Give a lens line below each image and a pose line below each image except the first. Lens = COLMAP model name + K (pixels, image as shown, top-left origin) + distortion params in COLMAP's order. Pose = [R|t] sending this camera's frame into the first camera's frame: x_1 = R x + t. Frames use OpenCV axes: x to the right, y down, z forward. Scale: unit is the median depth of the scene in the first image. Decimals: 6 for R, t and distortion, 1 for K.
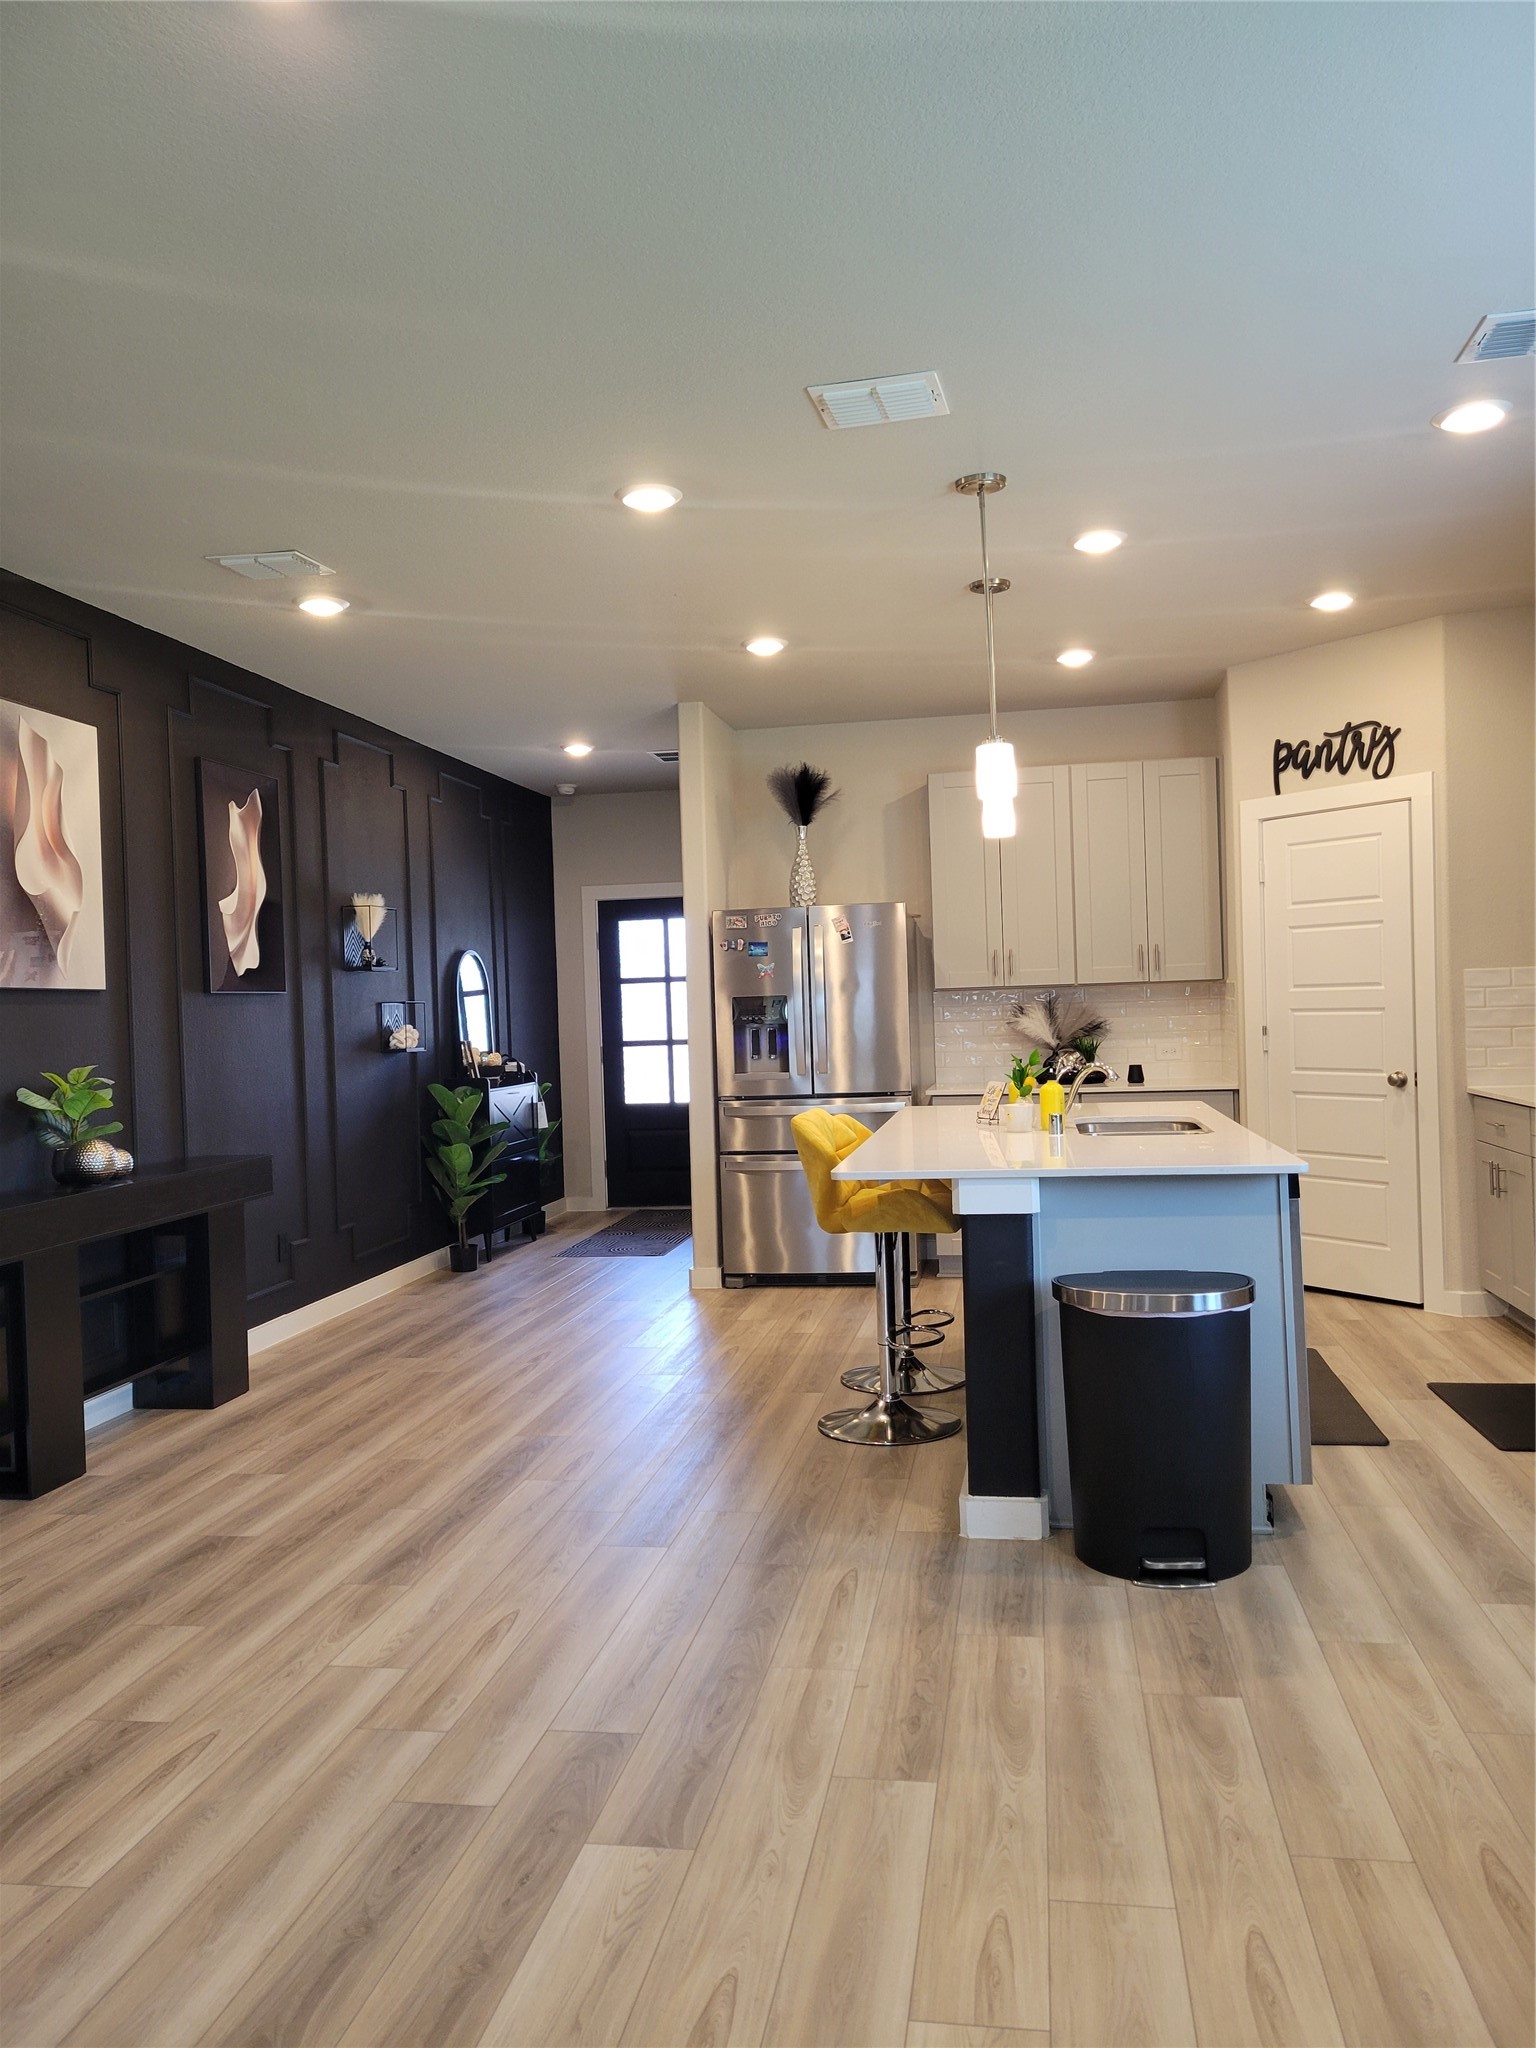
lens RADIAL K [[1550.6, 0, 774.7], [0, 1550.6, 1025.3], [0, 0, 1]] dist [0.050193, -0.026297]
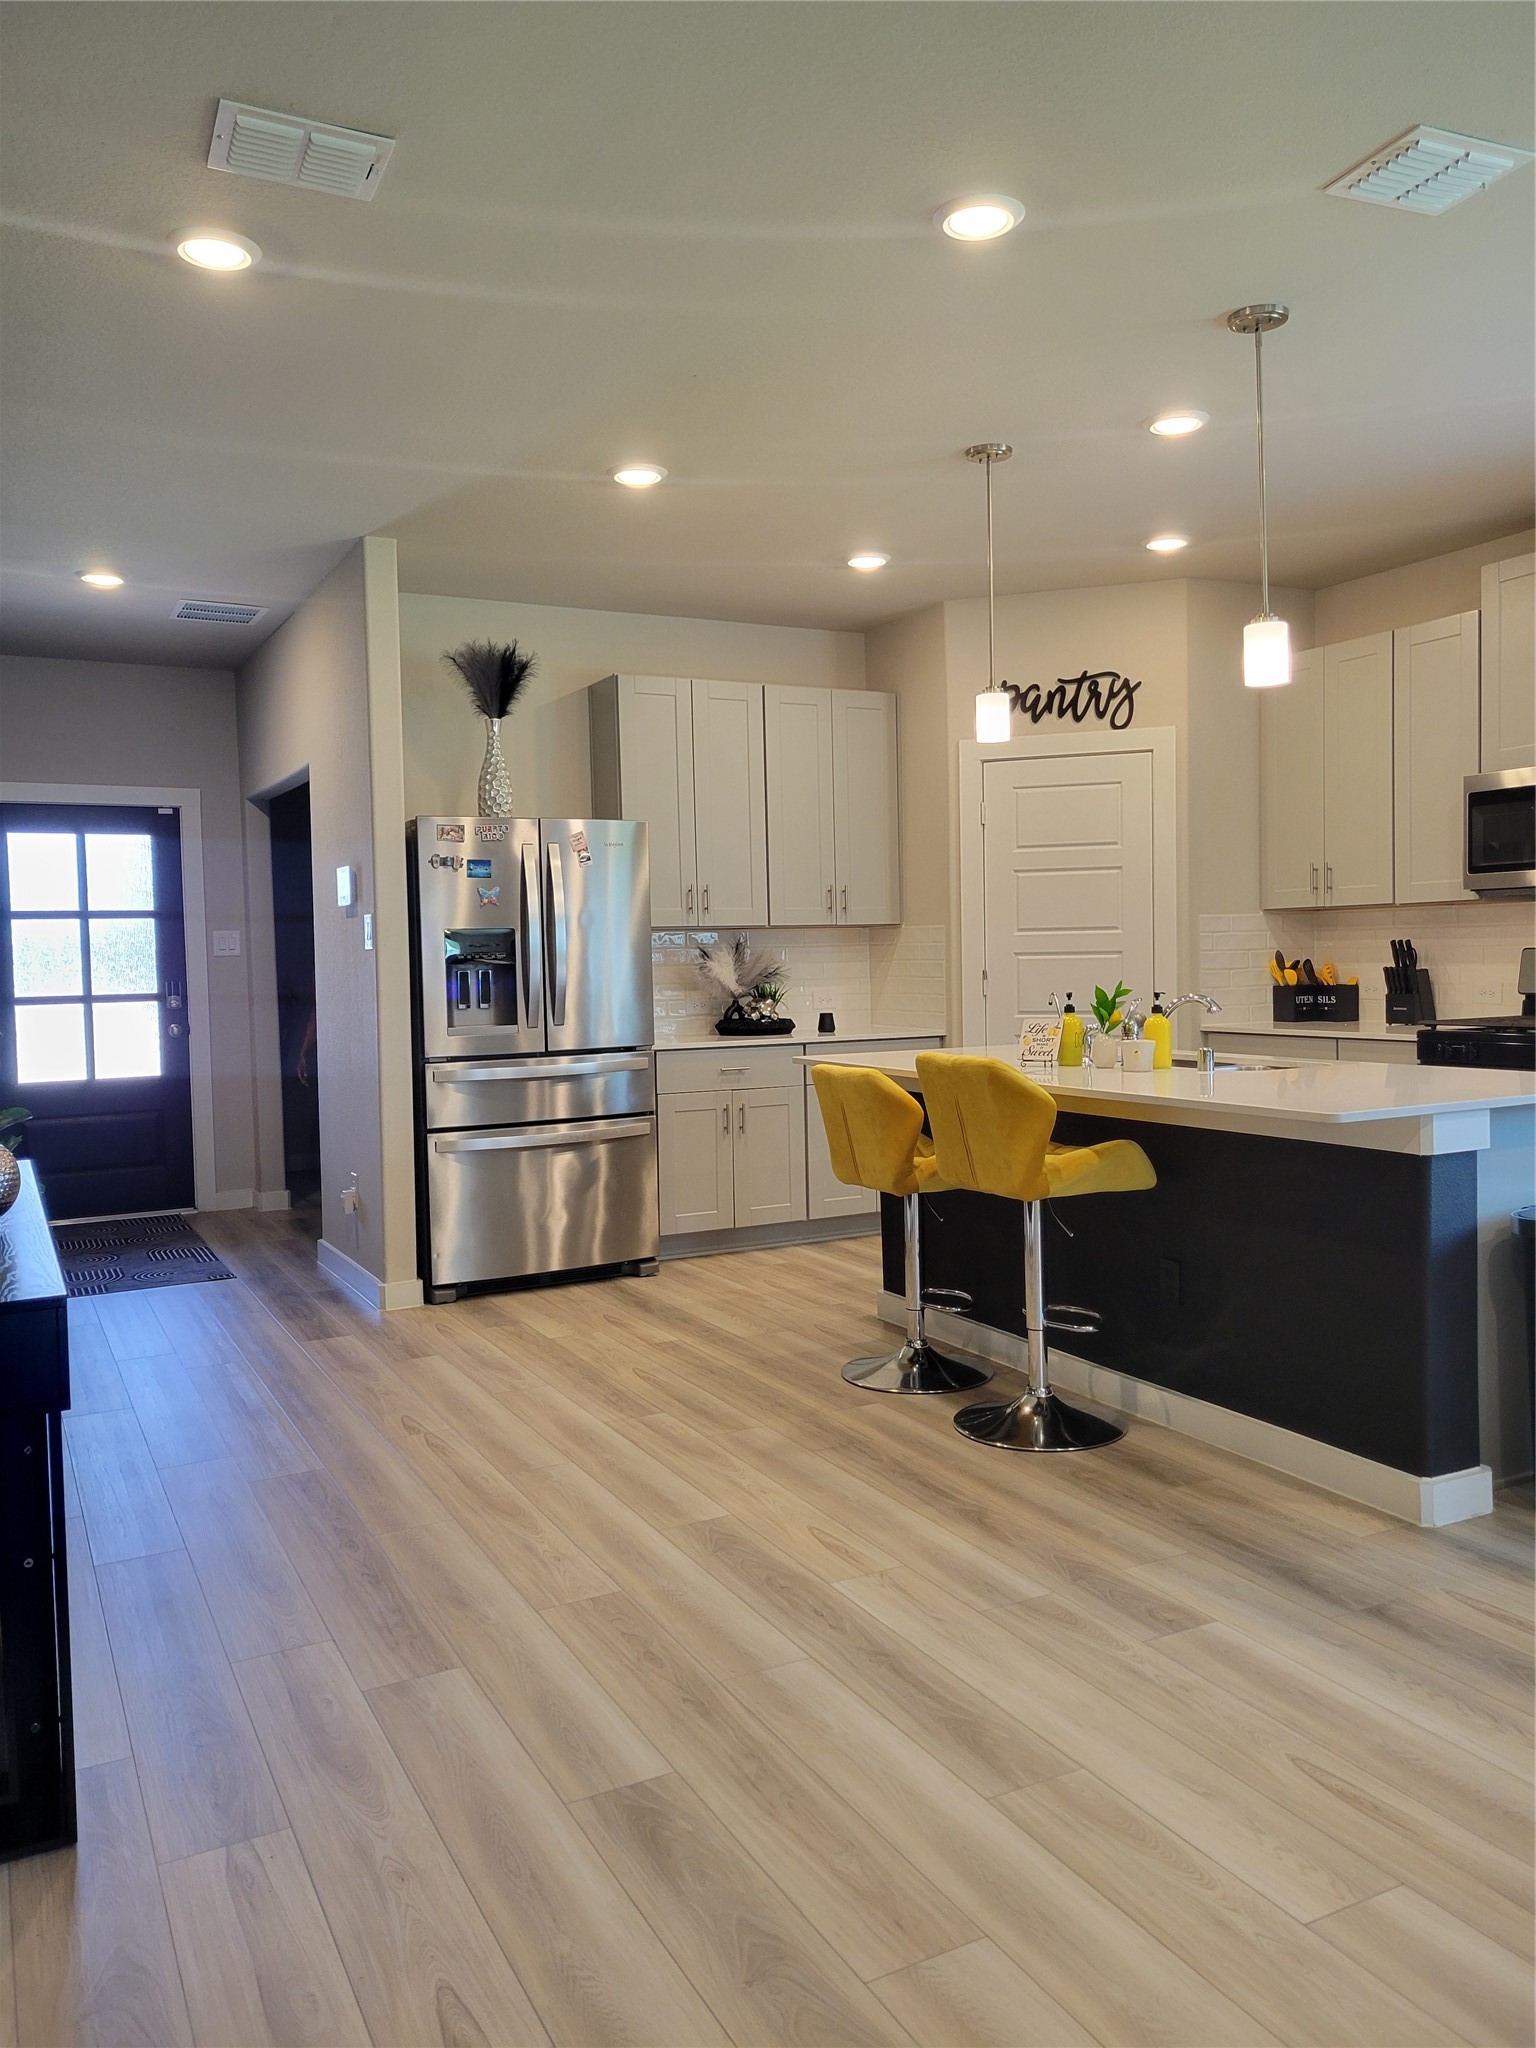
lens RADIAL K [[1550.6, 0, 770.1], [0, 1550.6, 1017.5], [0, 0, 1]] dist [0.050193, -0.026297]
pose [[0.793572, -0.008867, 0.608412, -0.417259], [0.003404, 0.999943, 0.010134, 0.021199], [-0.608467, -0.005971, 0.793557, 0.319325]]
